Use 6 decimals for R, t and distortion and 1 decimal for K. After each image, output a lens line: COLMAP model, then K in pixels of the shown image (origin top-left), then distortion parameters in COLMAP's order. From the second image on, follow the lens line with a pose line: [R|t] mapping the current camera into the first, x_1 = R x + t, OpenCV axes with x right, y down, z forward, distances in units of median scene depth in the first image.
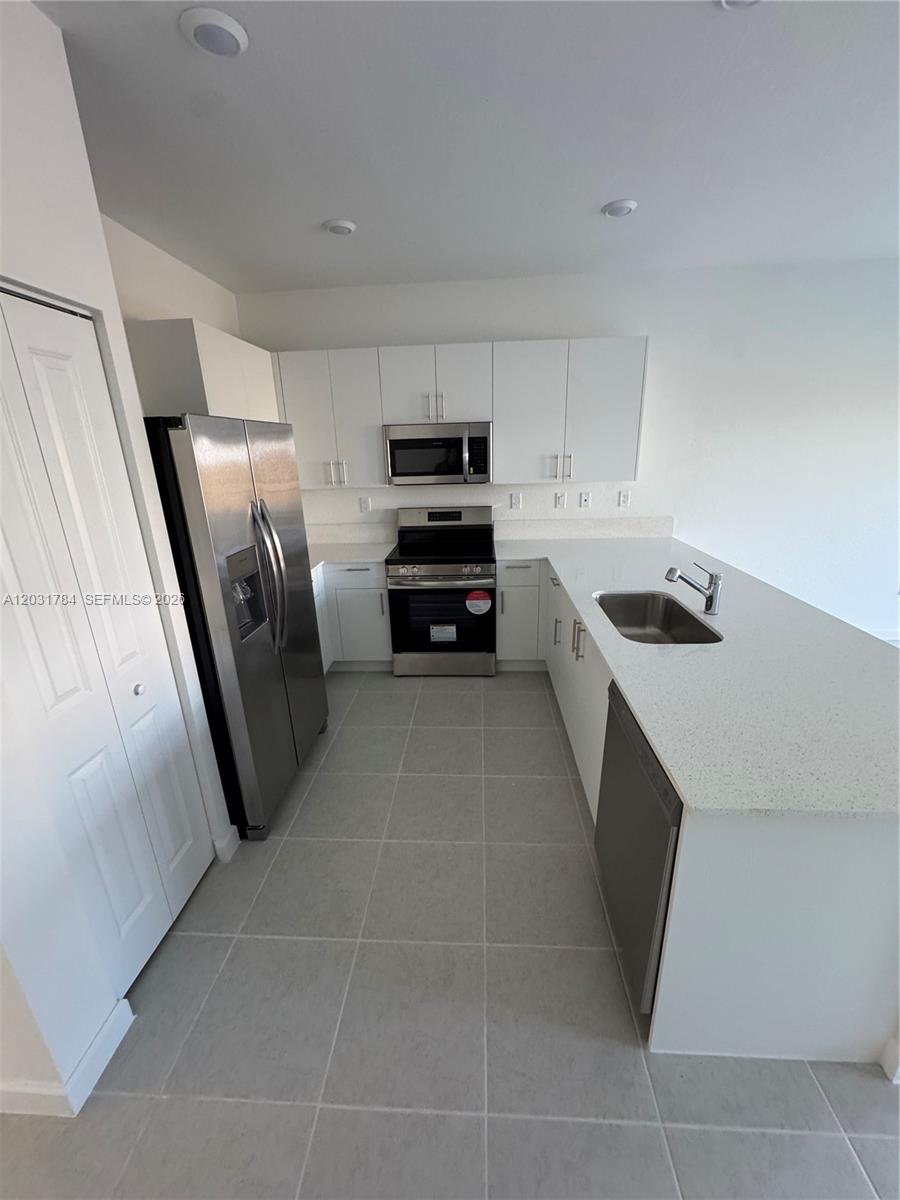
lens RADIAL K [[479.9, 0, 448.1], [0, 479.9, 599.8], [0, 0, 1]] dist [-0.000853, 0.000000]
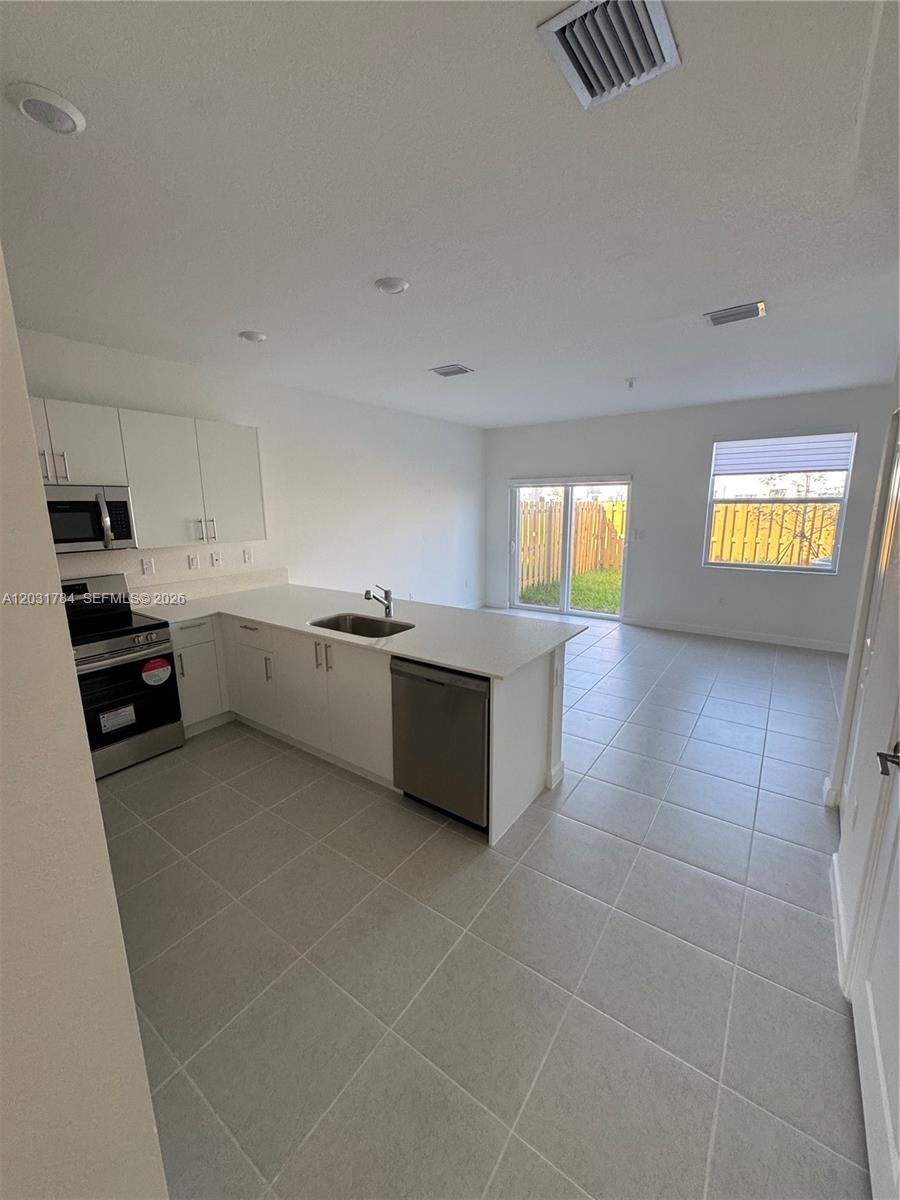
lens RADIAL K [[479.9, 0, 448.1], [0, 479.9, 599.8], [0, 0, 1]] dist [-0.000853, 0.000000]
pose [[0.536140, -0.145304, 0.831529, -0.393284], [0.257349, 0.966314, 0.002928, 0.013558], [-0.803943, 0.212424, 0.555474, -0.009871]]
